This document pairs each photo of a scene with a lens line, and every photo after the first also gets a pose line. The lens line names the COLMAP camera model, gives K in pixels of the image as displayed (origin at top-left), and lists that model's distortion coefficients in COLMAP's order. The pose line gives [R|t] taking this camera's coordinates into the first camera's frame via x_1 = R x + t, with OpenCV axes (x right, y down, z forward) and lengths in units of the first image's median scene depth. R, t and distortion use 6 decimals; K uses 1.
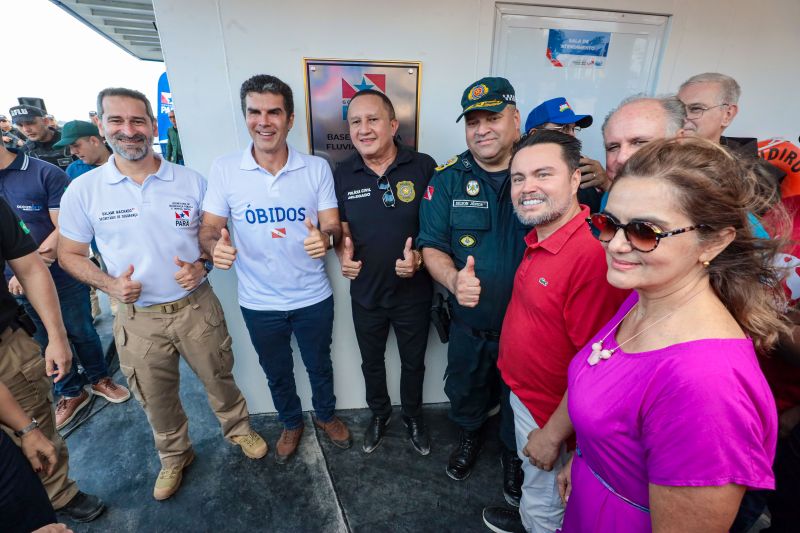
lens RADIAL K [[368.8, 0, 398.6], [0, 368.8, 273.5], [0, 0, 1]] dist [-0.024859, 0.000180]
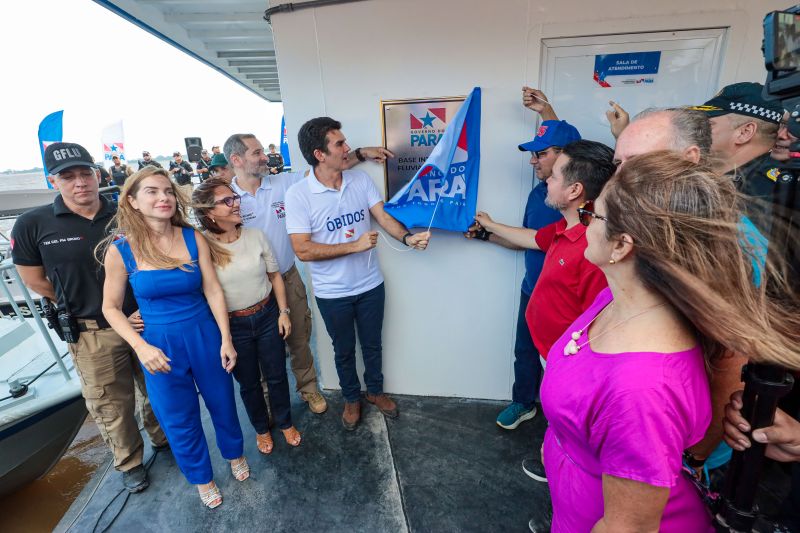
lens RADIAL K [[368.8, 0, 398.6], [0, 368.8, 273.5], [0, 0, 1]] dist [-0.024859, 0.000180]
pose [[0.965710, 0.033450, -0.257459, 0.133059], [-0.045189, 0.998185, -0.039812, 0.054804], [0.255660, 0.050081, 0.965469, -0.169910]]
